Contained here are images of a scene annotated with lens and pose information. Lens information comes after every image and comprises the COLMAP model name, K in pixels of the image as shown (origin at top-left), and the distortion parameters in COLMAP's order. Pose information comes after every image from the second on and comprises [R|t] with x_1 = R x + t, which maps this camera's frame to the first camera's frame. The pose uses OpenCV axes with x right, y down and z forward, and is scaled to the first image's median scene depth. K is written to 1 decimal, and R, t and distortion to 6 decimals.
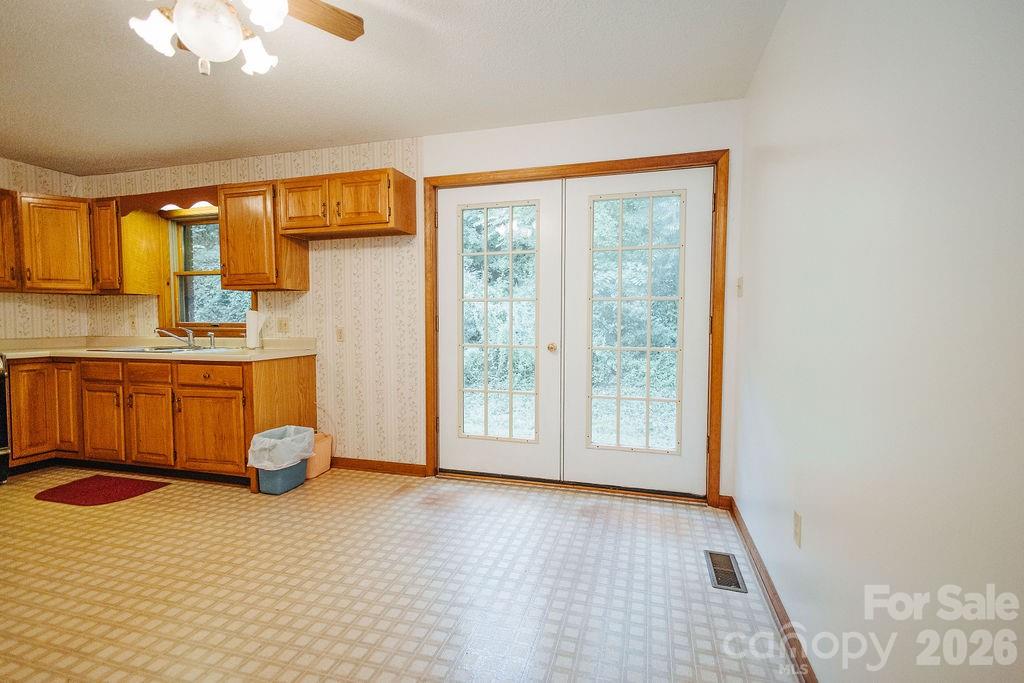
lens RADIAL K [[469.4, 0, 513.0], [0, 469.4, 341.7], [0, 0, 1]] dist [0.010708, -0.001412]
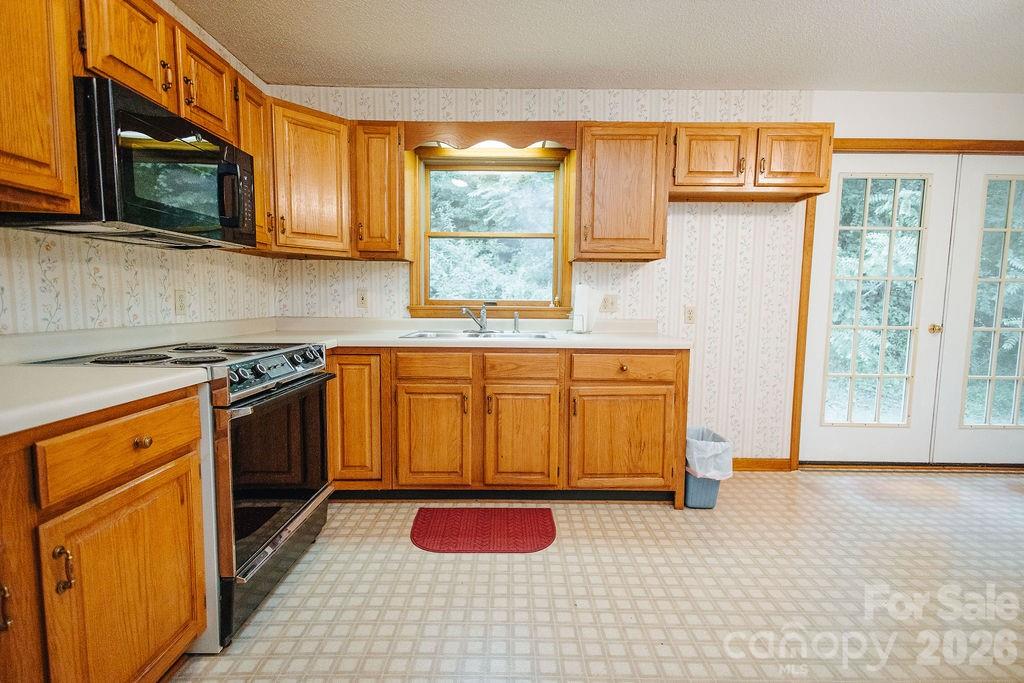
lens RADIAL K [[469.4, 0, 513.0], [0, 469.4, 341.7], [0, 0, 1]] dist [0.010708, -0.001412]
pose [[0.959447, -0.014226, 0.281530, -0.955828], [0.002549, 0.999123, 0.041798, -0.004023], [-0.281877, -0.039386, 0.958642, 0.280337]]
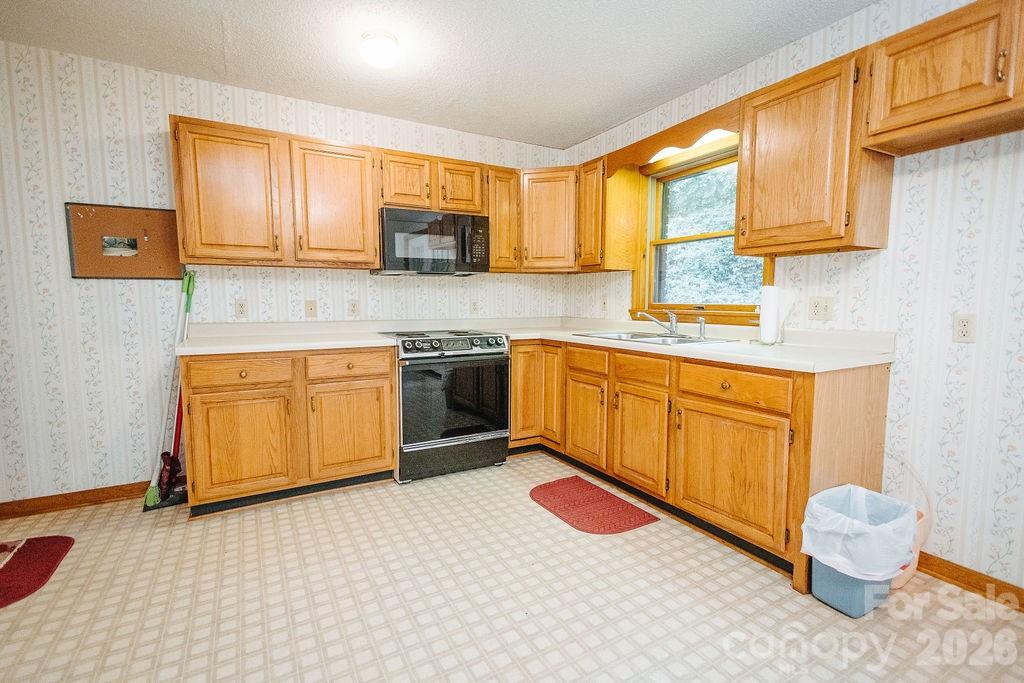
lens RADIAL K [[469.4, 0, 513.0], [0, 469.4, 341.7], [0, 0, 1]] dist [0.010708, -0.001412]
pose [[0.718611, 0.063540, -0.692503, -0.377018], [-0.033920, 0.997834, 0.056357, -0.014394], [0.694584, -0.017009, 0.719210, 0.293824]]
